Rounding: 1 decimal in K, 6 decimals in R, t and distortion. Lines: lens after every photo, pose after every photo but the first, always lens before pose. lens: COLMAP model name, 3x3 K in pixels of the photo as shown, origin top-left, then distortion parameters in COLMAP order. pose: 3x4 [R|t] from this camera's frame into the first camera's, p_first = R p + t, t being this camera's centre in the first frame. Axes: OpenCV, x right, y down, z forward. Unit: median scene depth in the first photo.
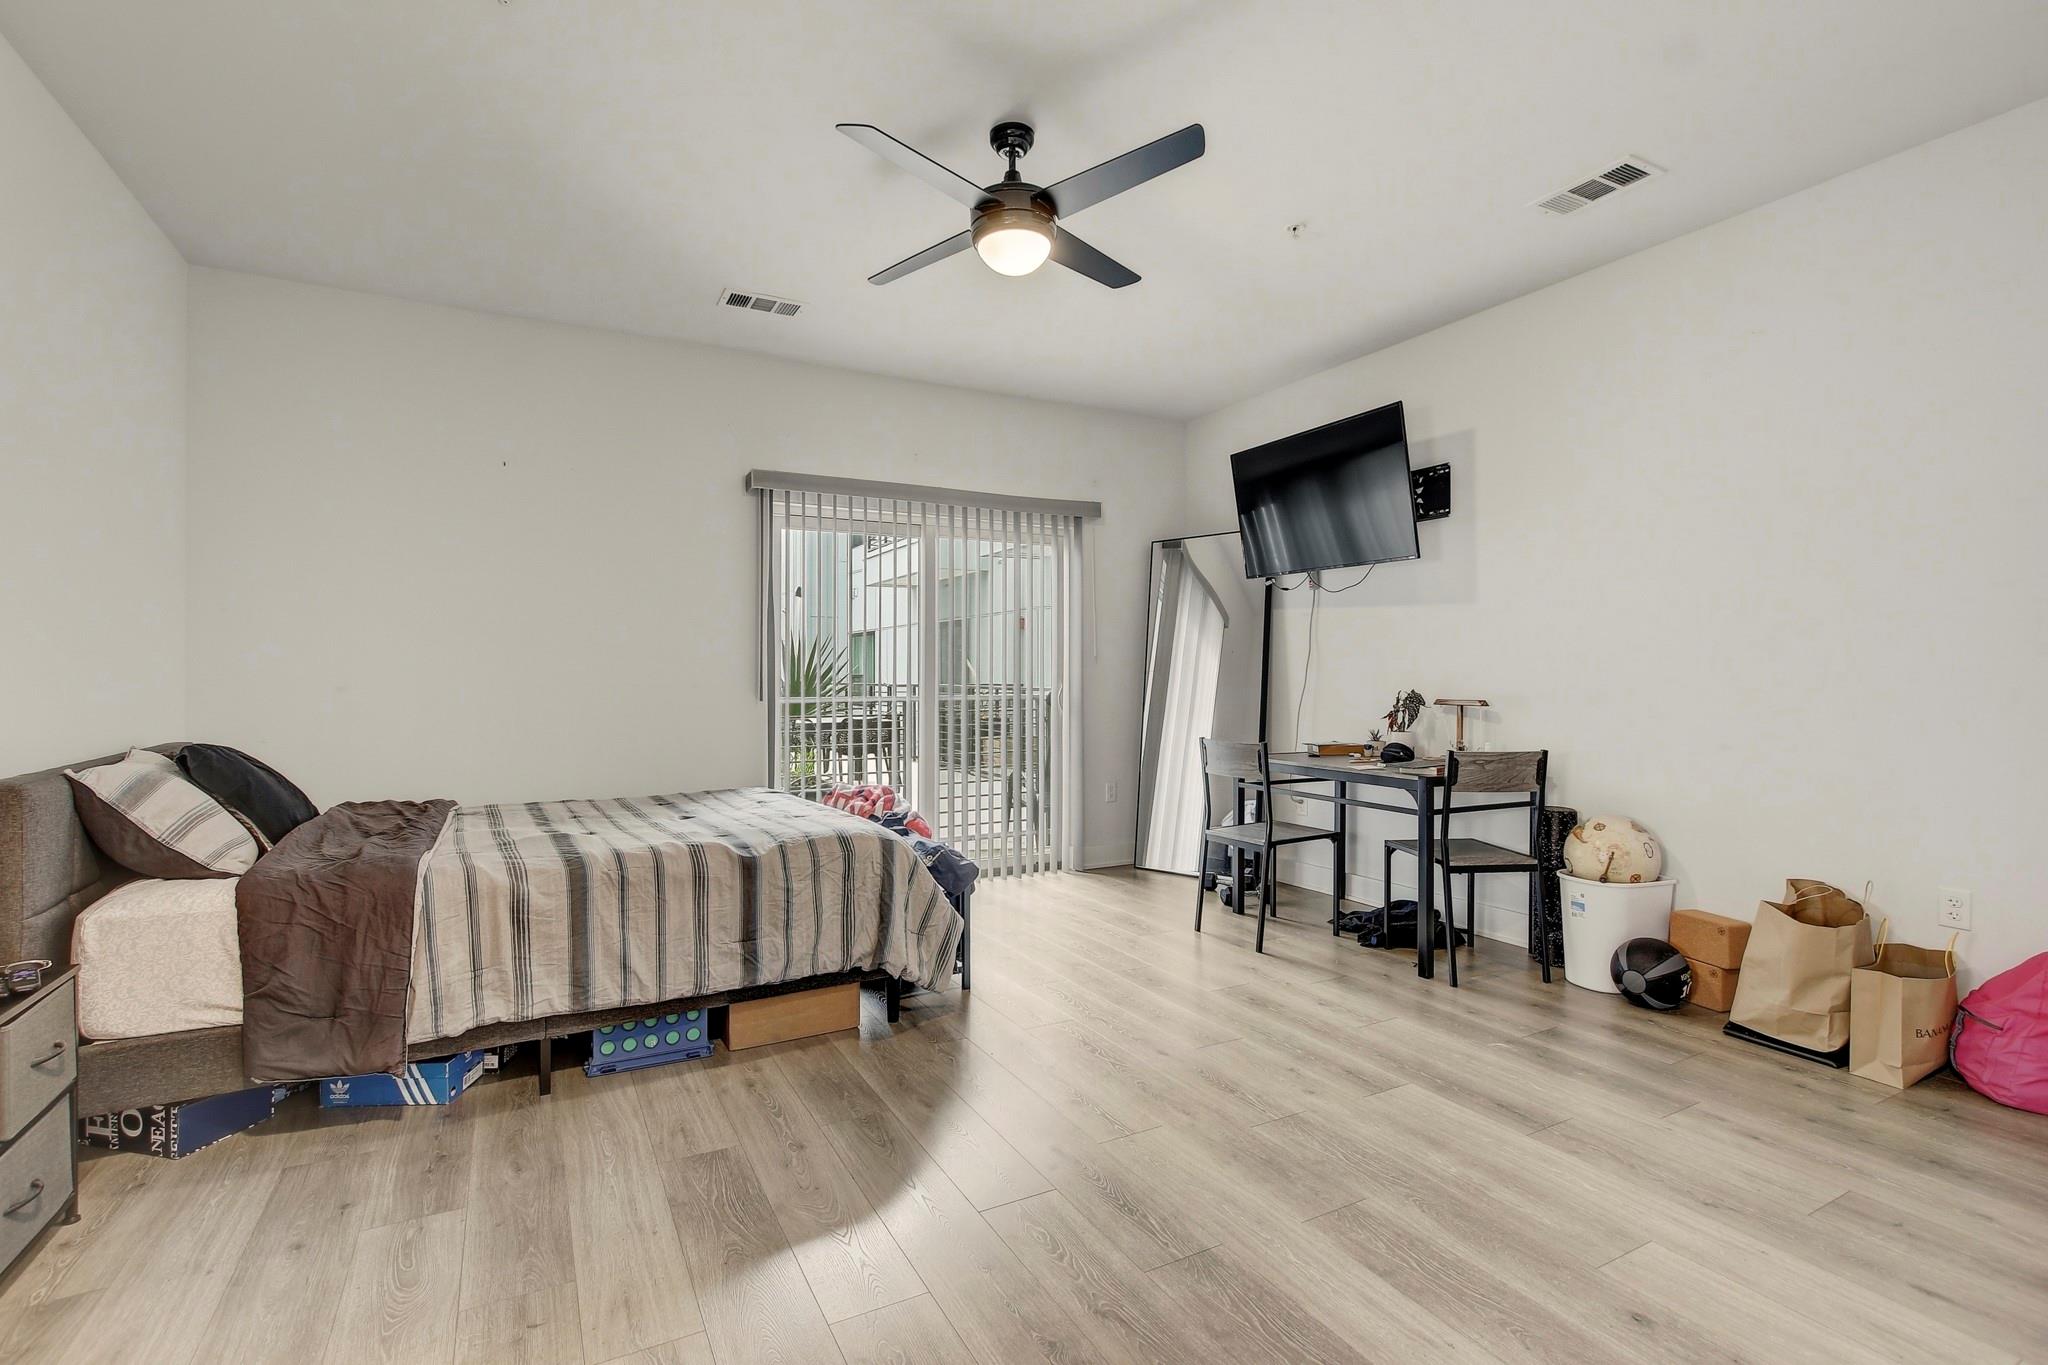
lens RADIAL K [[939.6, 0, 1017.7], [0, 939.6, 684.1], [0, 0, 1]] dist [-0.008591, 0.000595]
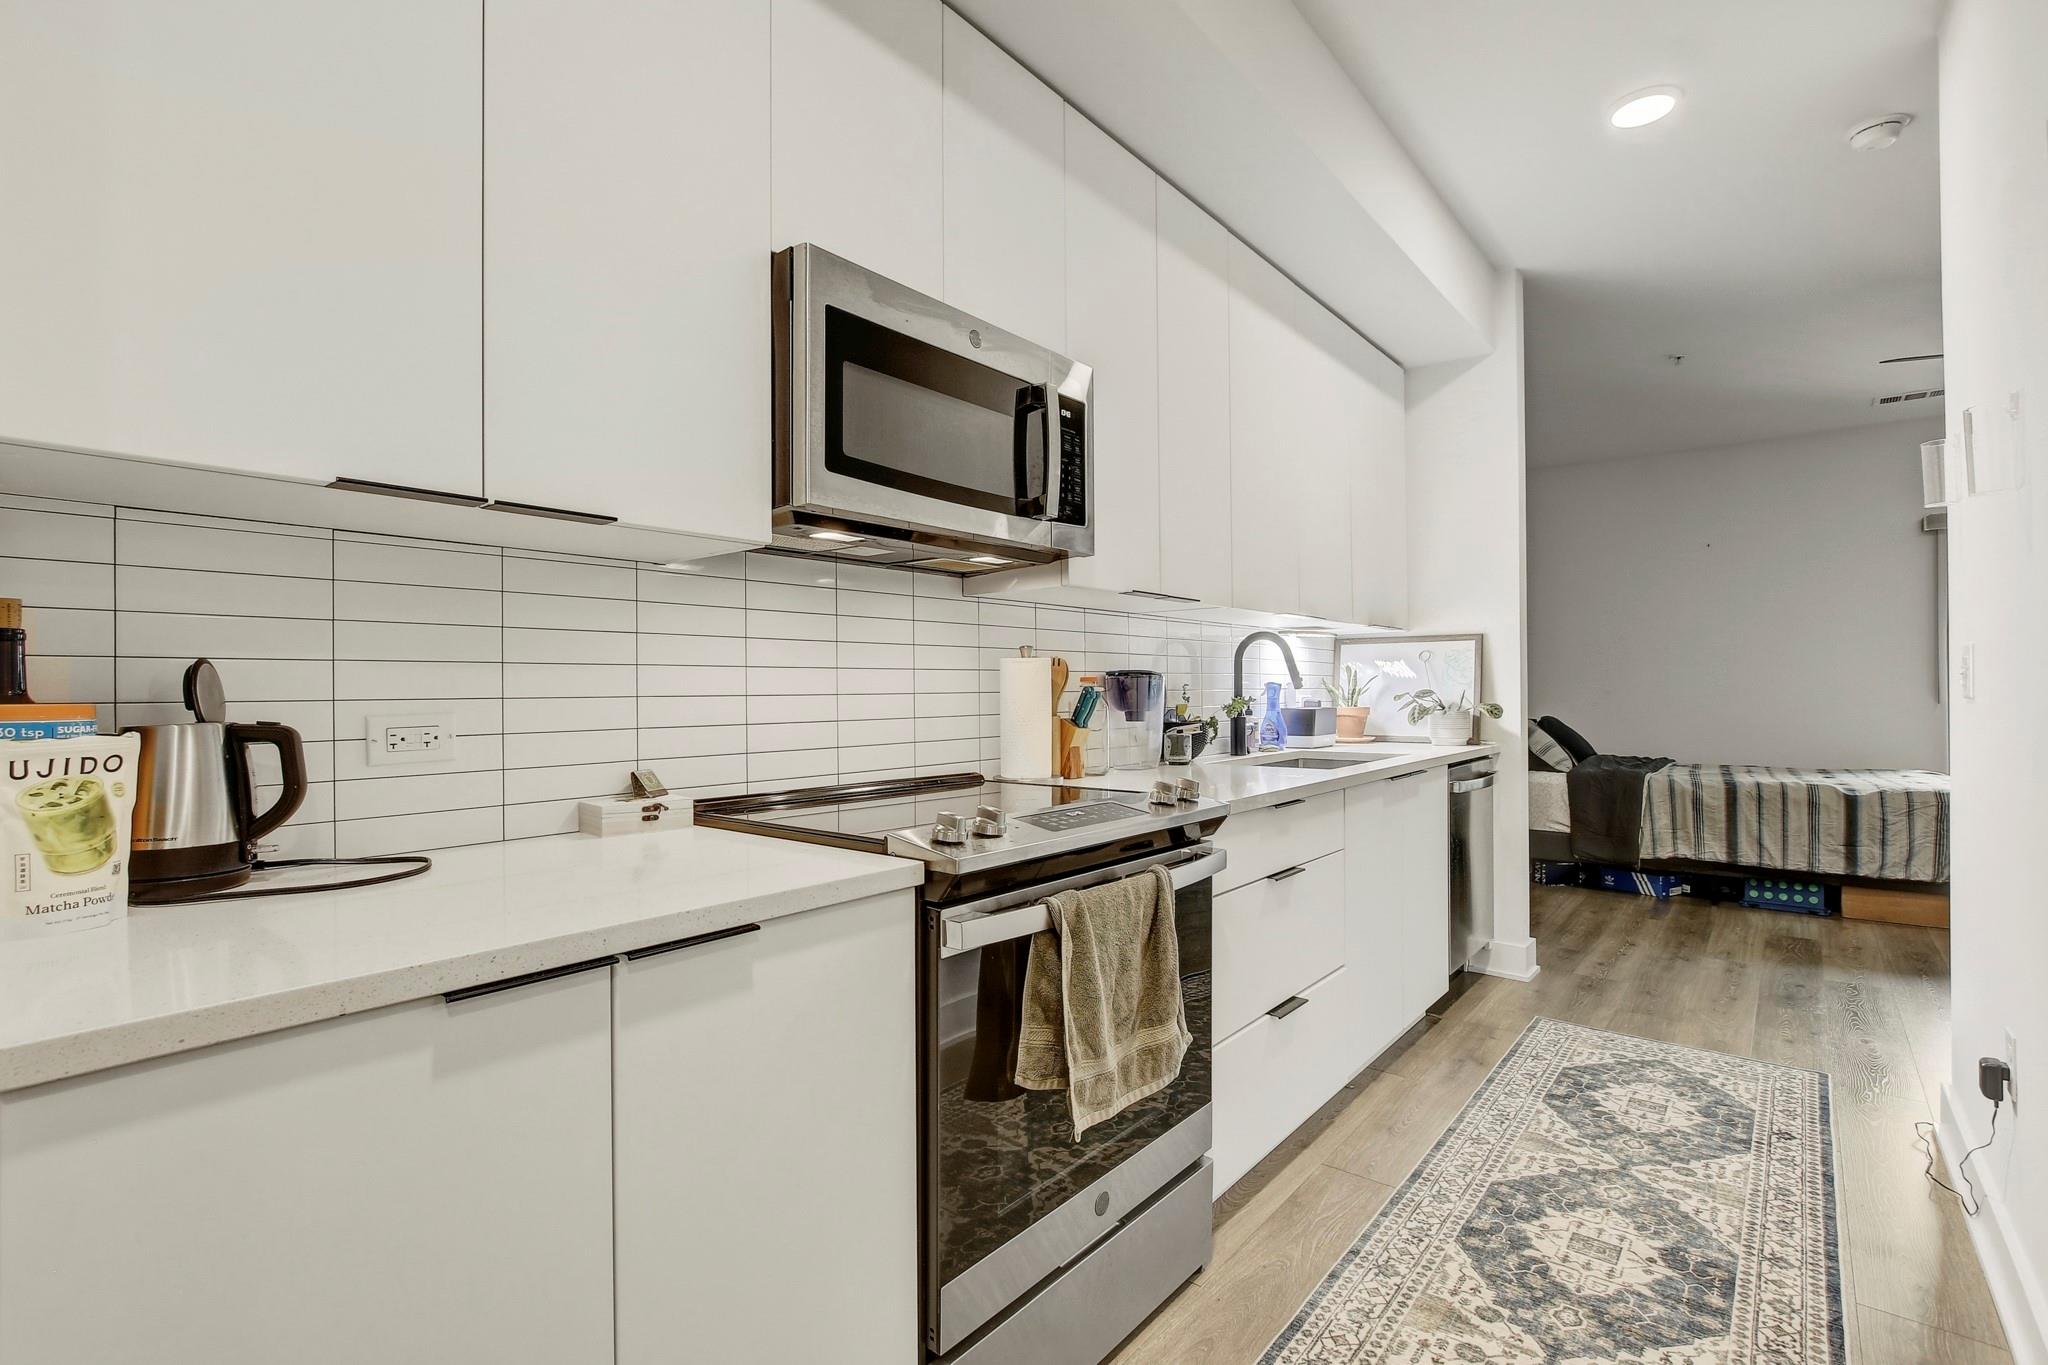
lens RADIAL K [[939.6, 0, 1017.7], [0, 939.6, 684.1], [0, 0, 1]] dist [-0.008591, 0.000595]
pose [[0.377353, -0.006490, -0.926047, 0.664957], [-0.001273, 0.999971, -0.007527, 0.006644], [0.926069, 0.004019, 0.377333, -0.942458]]
